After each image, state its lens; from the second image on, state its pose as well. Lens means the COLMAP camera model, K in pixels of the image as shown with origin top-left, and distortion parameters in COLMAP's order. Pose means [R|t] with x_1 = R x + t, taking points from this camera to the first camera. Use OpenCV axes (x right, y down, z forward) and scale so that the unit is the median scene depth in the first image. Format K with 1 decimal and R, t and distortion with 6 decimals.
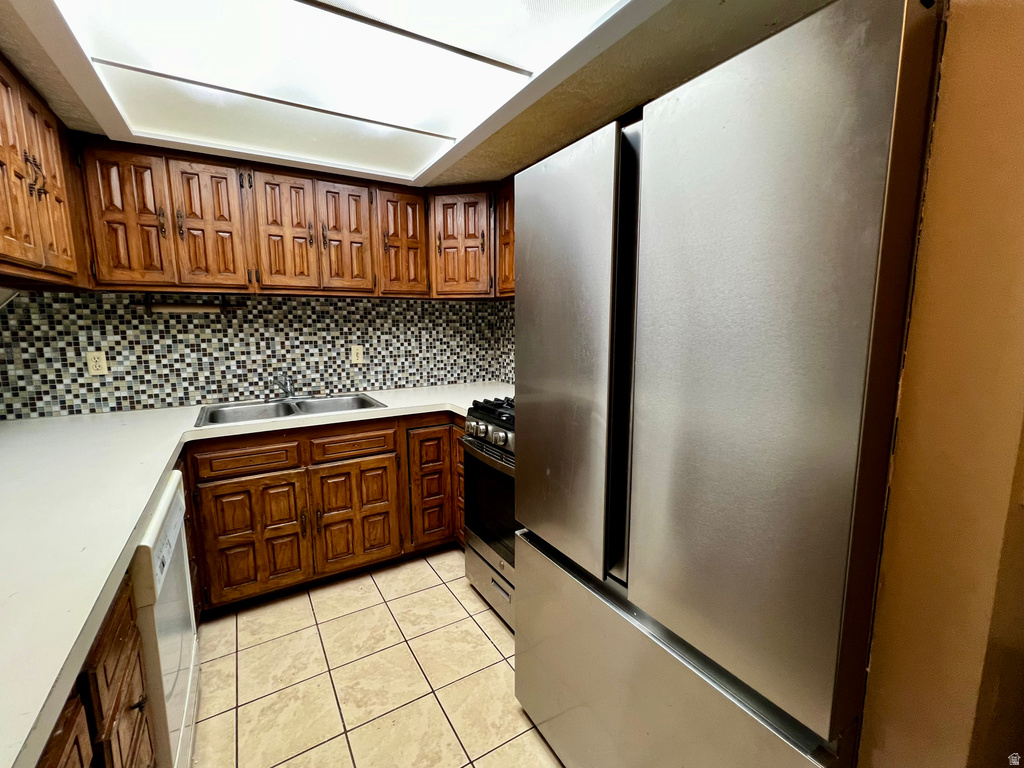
lens RADIAL K [[438.5, 0, 513.2], [0, 438.5, 382.1], [0, 0, 1]] dist [-0.000380, -0.000661]
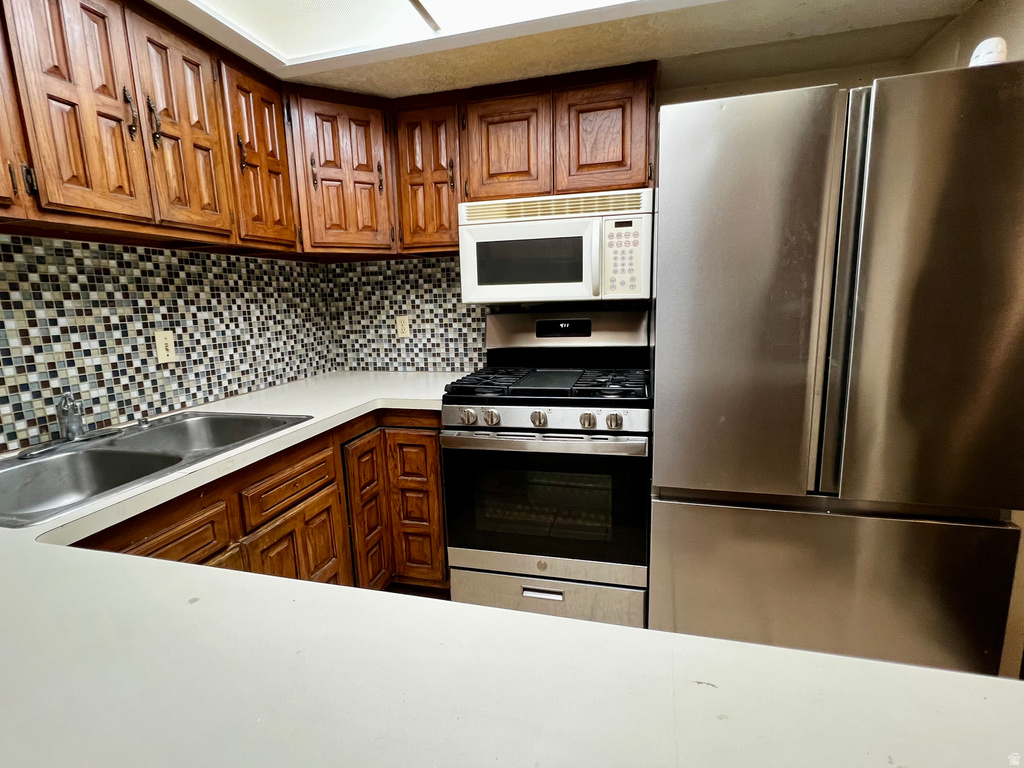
lens RADIAL K [[487.1, 0, 510.7], [0, 487.1, 383.7], [0, 0, 1]] dist [-0.002054, 0.001242]
pose [[0.729132, -0.138725, 0.670166, -0.466838], [0.120353, 0.989971, 0.073982, -0.008359], [-0.673708, 0.026714, 0.738515, 0.232023]]
